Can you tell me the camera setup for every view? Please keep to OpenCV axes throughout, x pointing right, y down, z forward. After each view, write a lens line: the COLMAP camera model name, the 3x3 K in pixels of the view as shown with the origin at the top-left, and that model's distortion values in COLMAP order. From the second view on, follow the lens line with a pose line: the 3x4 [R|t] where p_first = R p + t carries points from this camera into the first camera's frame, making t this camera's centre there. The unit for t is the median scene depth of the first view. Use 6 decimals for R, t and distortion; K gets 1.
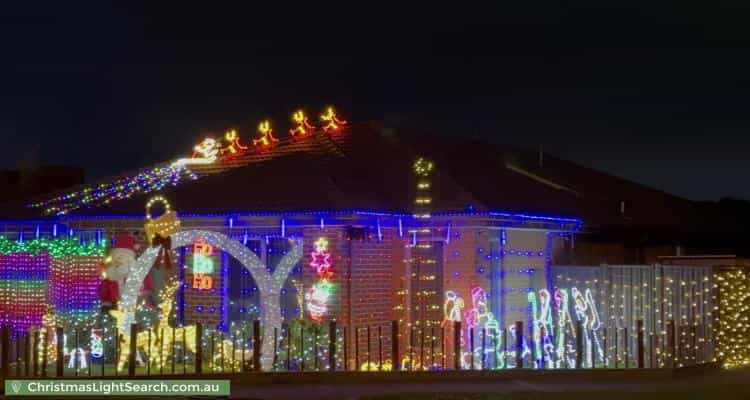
lens RADIAL K [[1360.2, 0, 375.6], [0, 1360.2, 202.1], [0, 0, 1]] dist [0.034981, 0.000000]
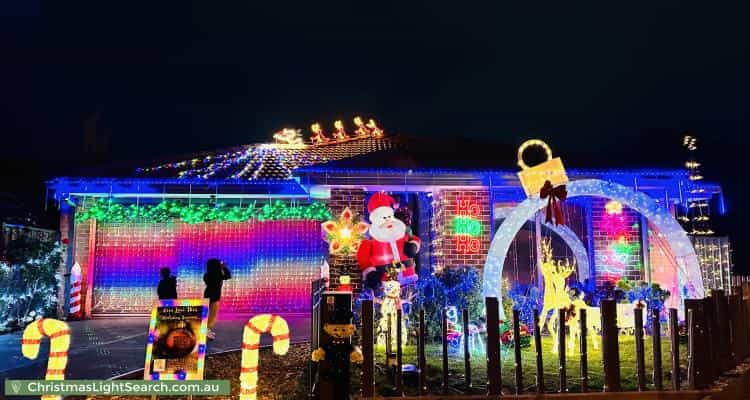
lens RADIAL K [[523.2, 0, 382.0], [0, 523.2, 200.0], [0, 0, 1]] dist [0.099349, -0.067252]
pose [[0.802224, 0.057938, 0.594205, -0.428406], [-0.020686, 0.997380, -0.069322, 0.057881], [-0.596664, 0.043320, 0.801321, 0.790028]]
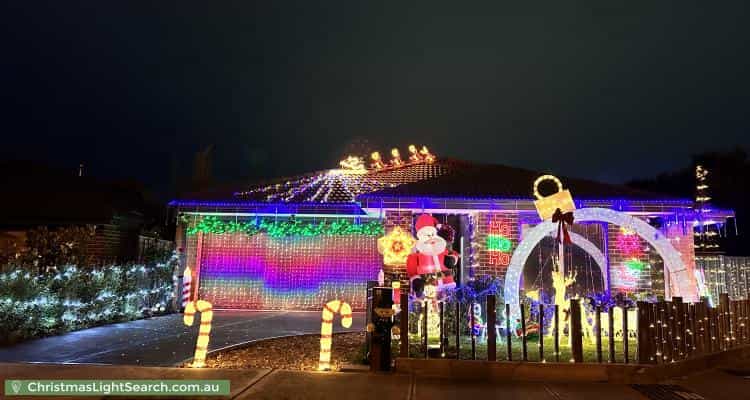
lens RADIAL K [[523.2, 0, 386.6], [0, 523.2, 196.3], [0, 0, 1]] dist [0.099349, -0.067252]
pose [[0.861617, 0.082248, 0.500851, -0.470157], [-0.038396, 0.994518, -0.097264, 0.056738], [-0.506105, 0.064574, 0.860051, 0.707793]]
